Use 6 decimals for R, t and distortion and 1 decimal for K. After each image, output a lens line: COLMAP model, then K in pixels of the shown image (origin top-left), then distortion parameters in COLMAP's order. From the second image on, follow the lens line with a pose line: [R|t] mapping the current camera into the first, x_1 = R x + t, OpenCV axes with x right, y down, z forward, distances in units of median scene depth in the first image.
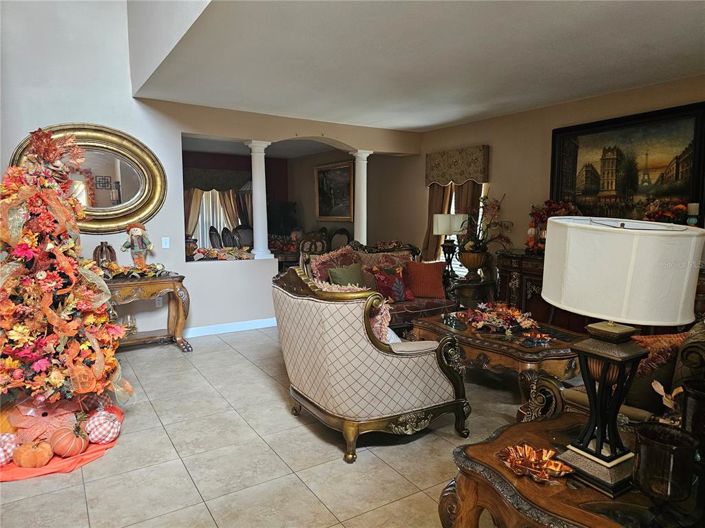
lens RADIAL K [[469.5, 0, 350.1], [0, 469.5, 274.2], [0, 0, 1]] dist [0.075754, -0.065905]
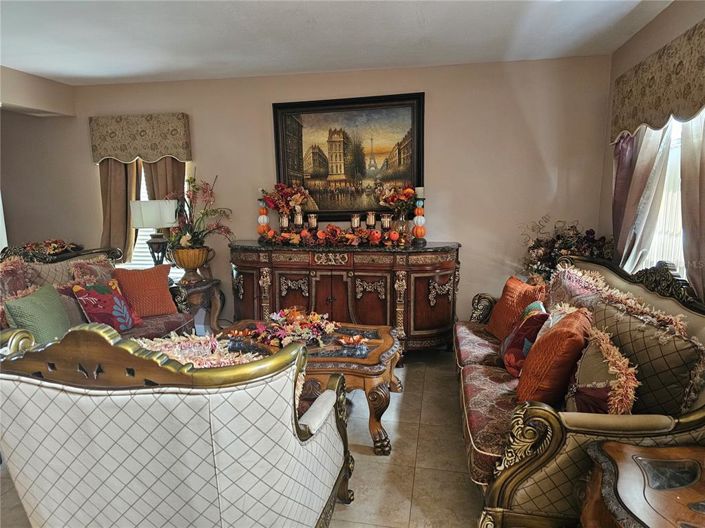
lens RADIAL K [[469.5, 0, 350.1], [0, 469.5, 274.2], [0, 0, 1]] dist [0.075754, -0.065905]
pose [[0.697239, -0.129988, 0.704955, -0.145573], [0.108743, 0.991220, 0.075220, -0.040019], [-0.708543, 0.024212, 0.705252, 0.291412]]
